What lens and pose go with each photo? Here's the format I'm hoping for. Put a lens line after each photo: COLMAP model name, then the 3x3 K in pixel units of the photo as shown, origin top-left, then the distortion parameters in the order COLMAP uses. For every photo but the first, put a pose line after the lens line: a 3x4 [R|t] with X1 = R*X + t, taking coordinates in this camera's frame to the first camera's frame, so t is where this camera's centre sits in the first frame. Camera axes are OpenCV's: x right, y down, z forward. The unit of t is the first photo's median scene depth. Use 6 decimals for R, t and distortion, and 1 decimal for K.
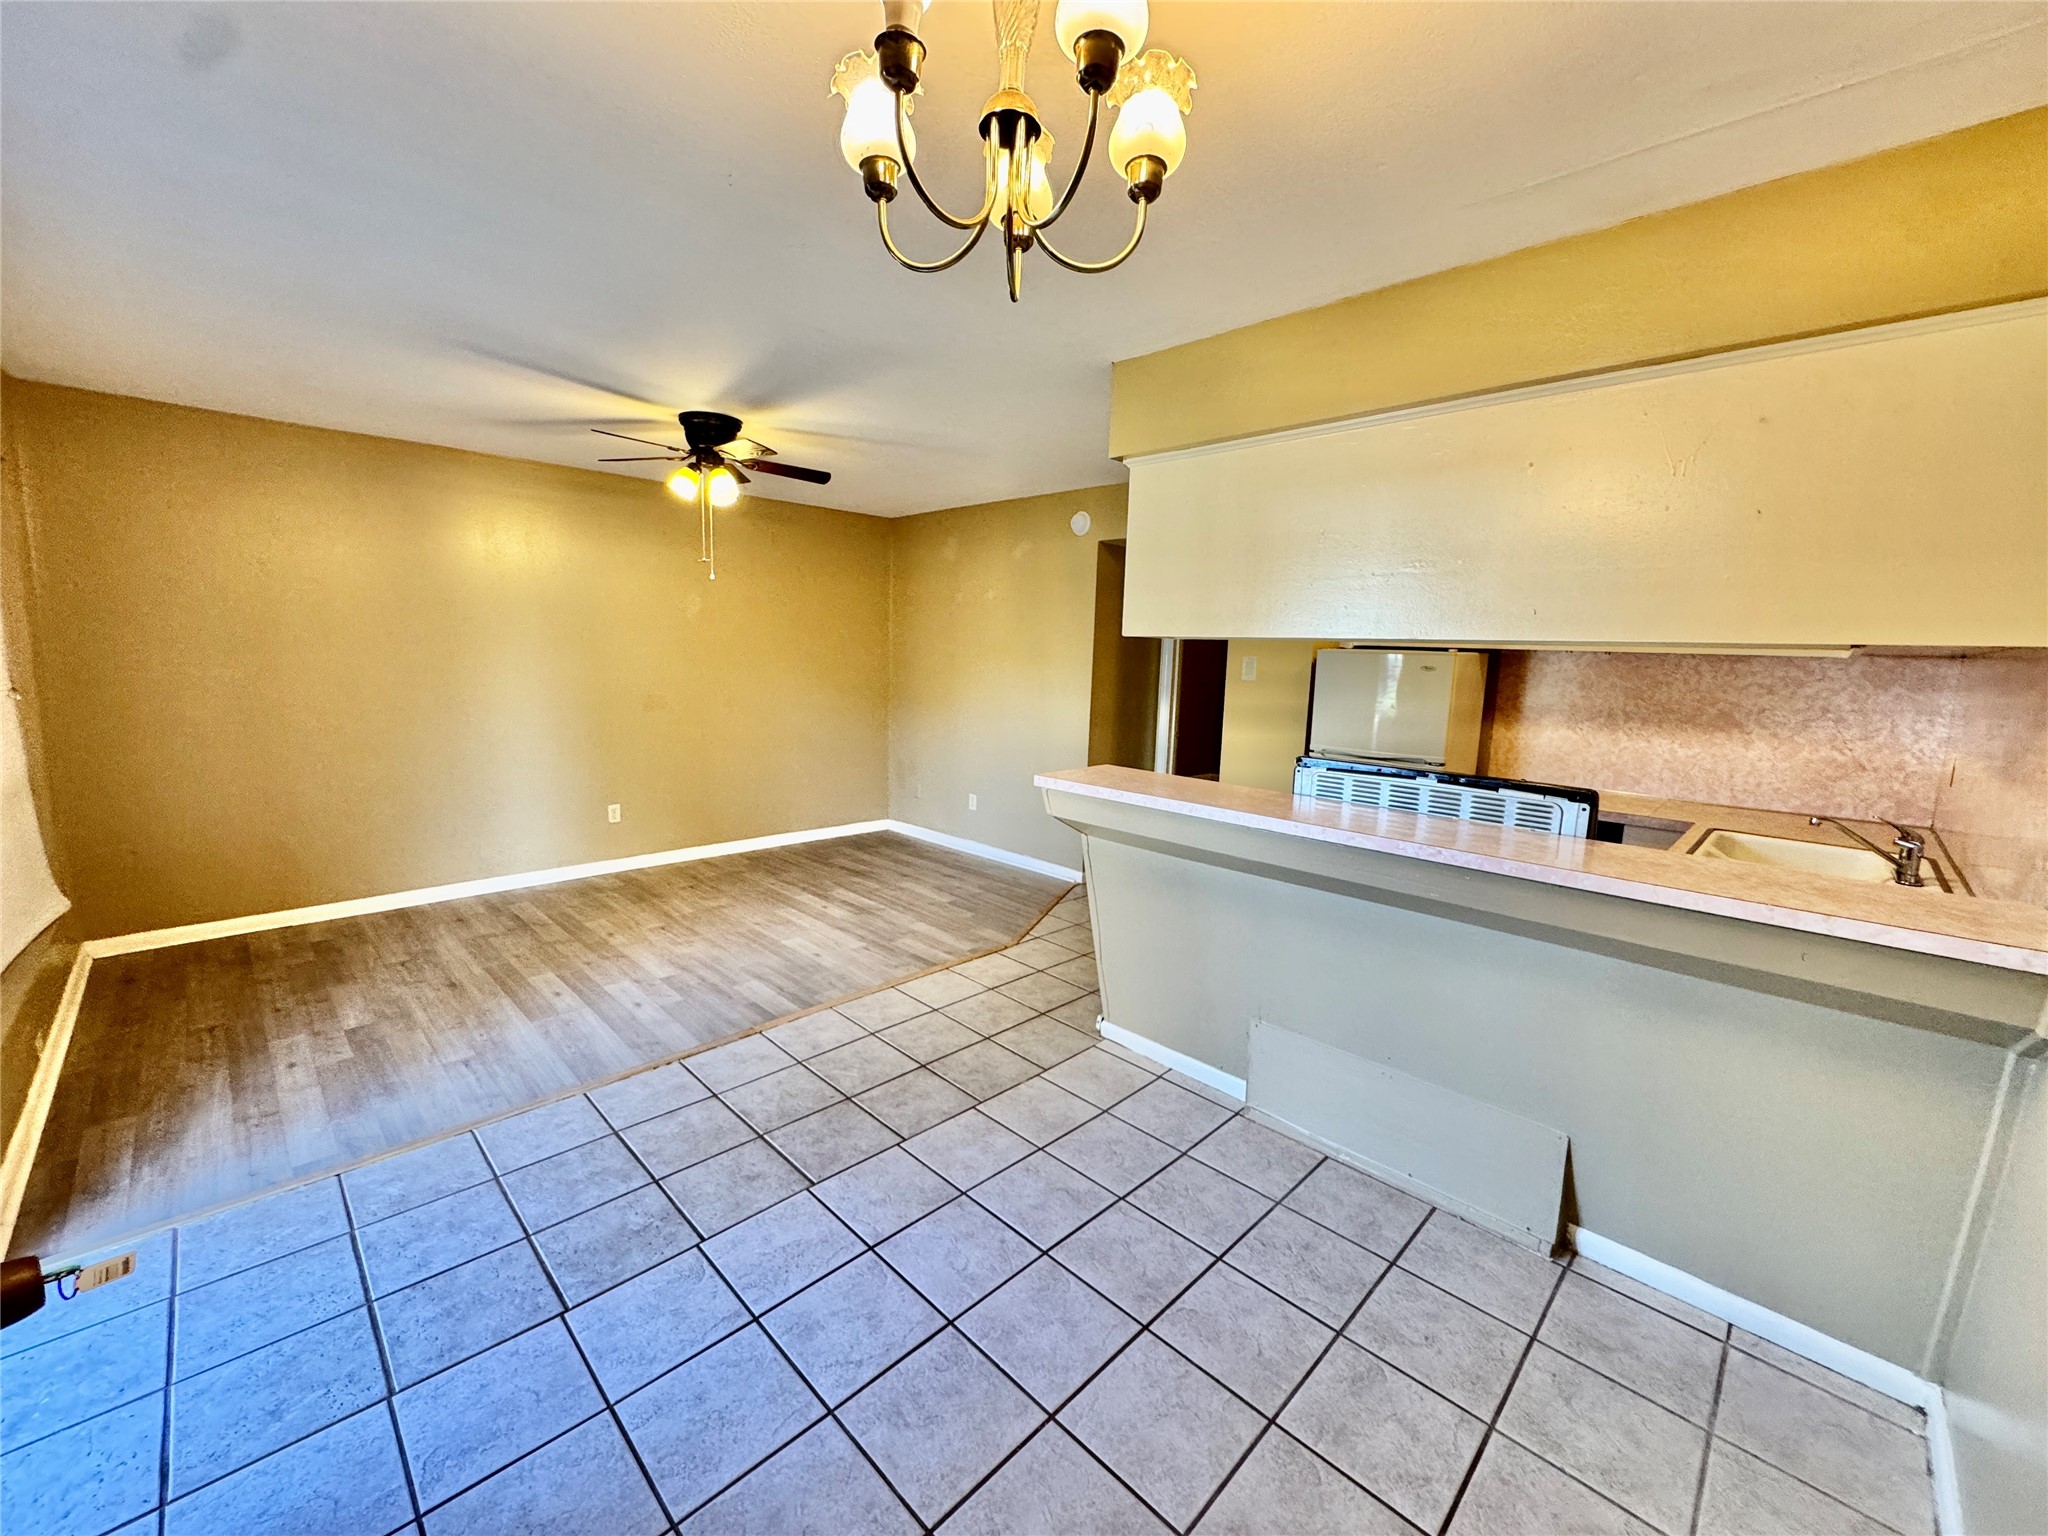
lens RADIAL K [[820.0, 0, 1012.3], [0, 820.0, 764.6], [0, 0, 1]] dist [-0.005395, 0.000547]
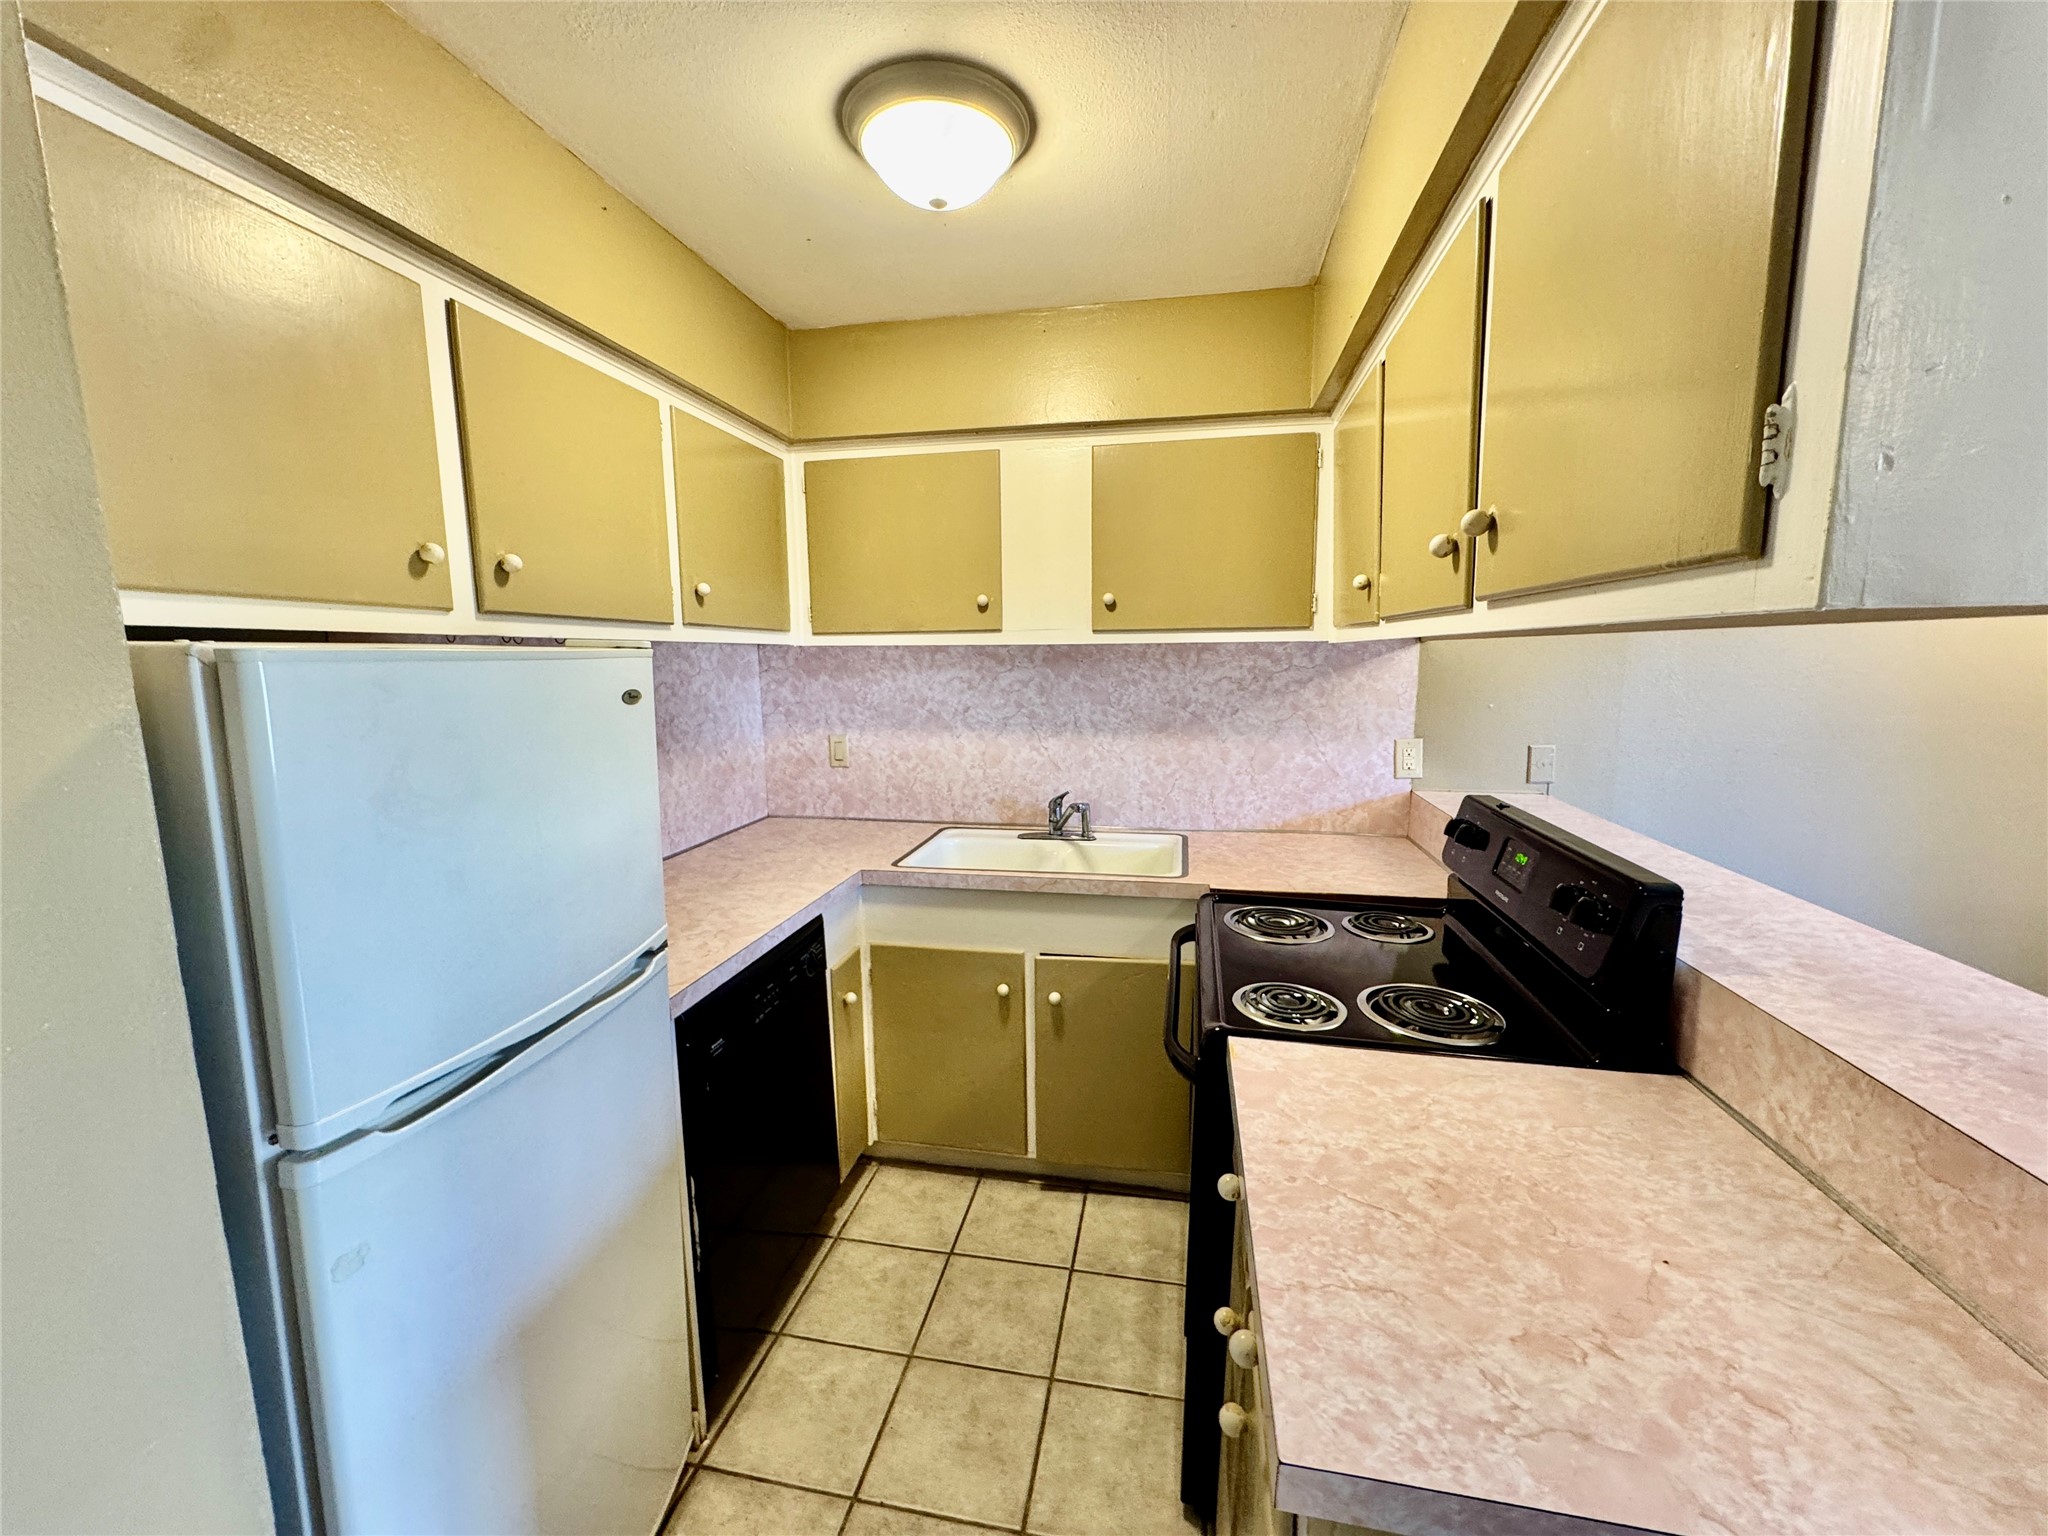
lens RADIAL K [[820.0, 0, 1024.7], [0, 820.0, 765.9], [0, 0, 1]] dist [-0.005395, 0.000547]
pose [[-0.561967, -0.139619, 0.815291, 0.113450], [0.104215, 0.965846, 0.237235, -0.137456], [-0.820568, 0.218283, -0.528224, 0.939678]]
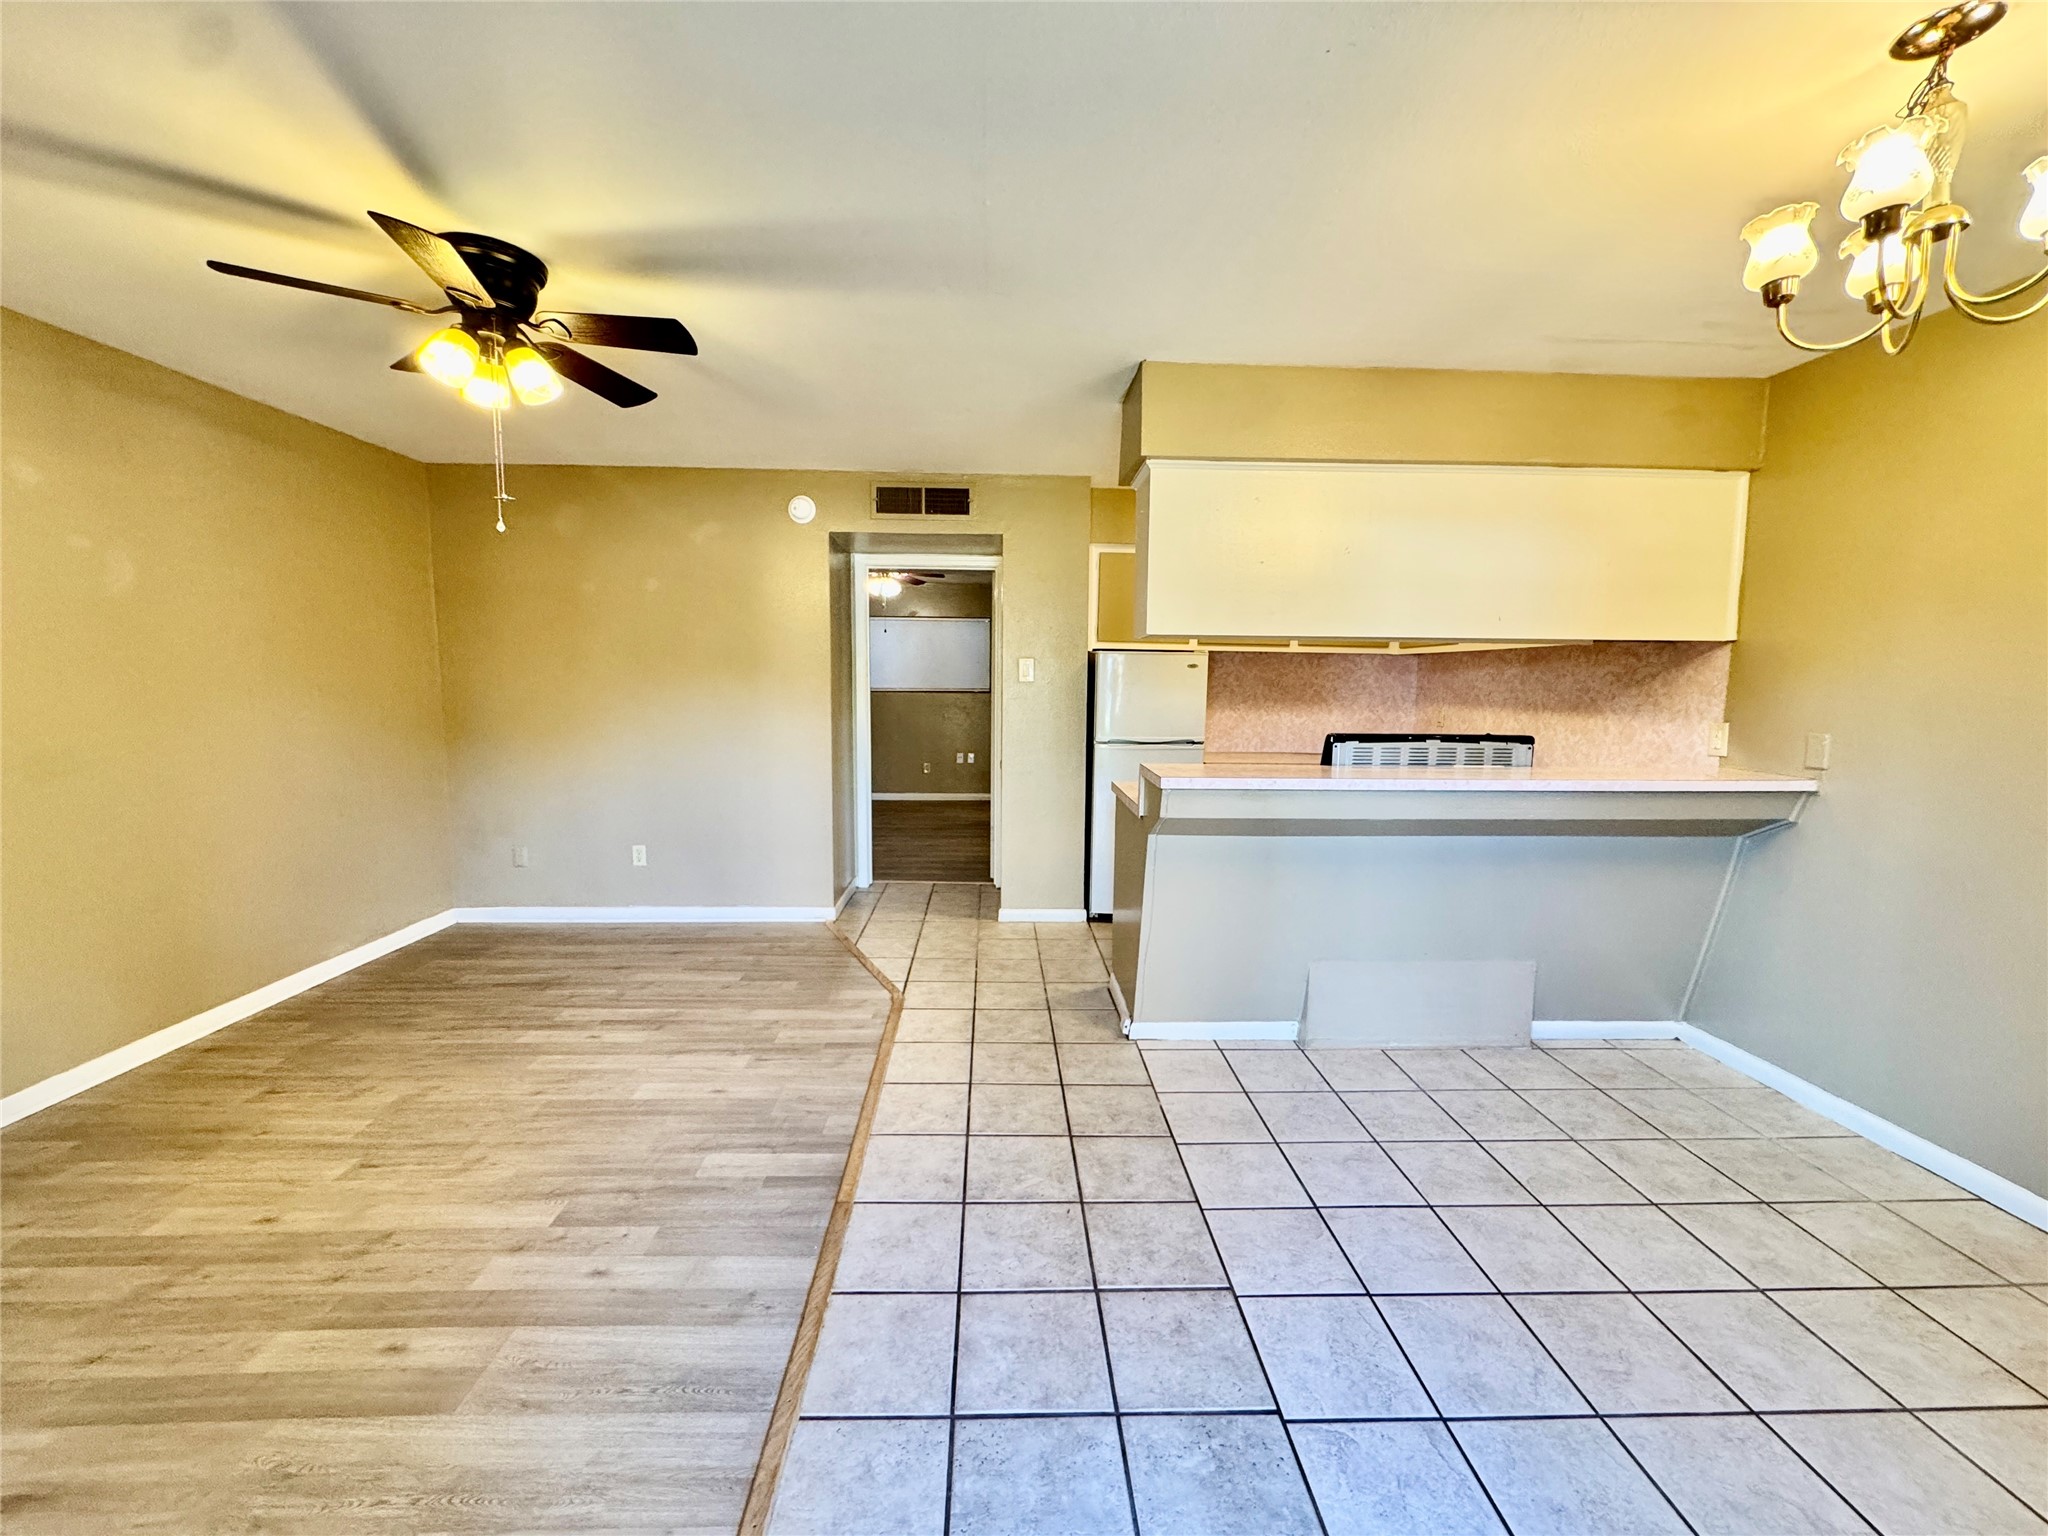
lens RADIAL K [[820.0, 0, 1022.3], [0, 820.0, 767.8], [0, 0, 1]] dist [-0.005395, 0.000547]
pose [[0.678830, -0.102236, 0.727144, -0.520565], [0.111534, 0.993126, 0.035510, -0.034281], [-0.725776, 0.056996, 0.685566, 0.312242]]
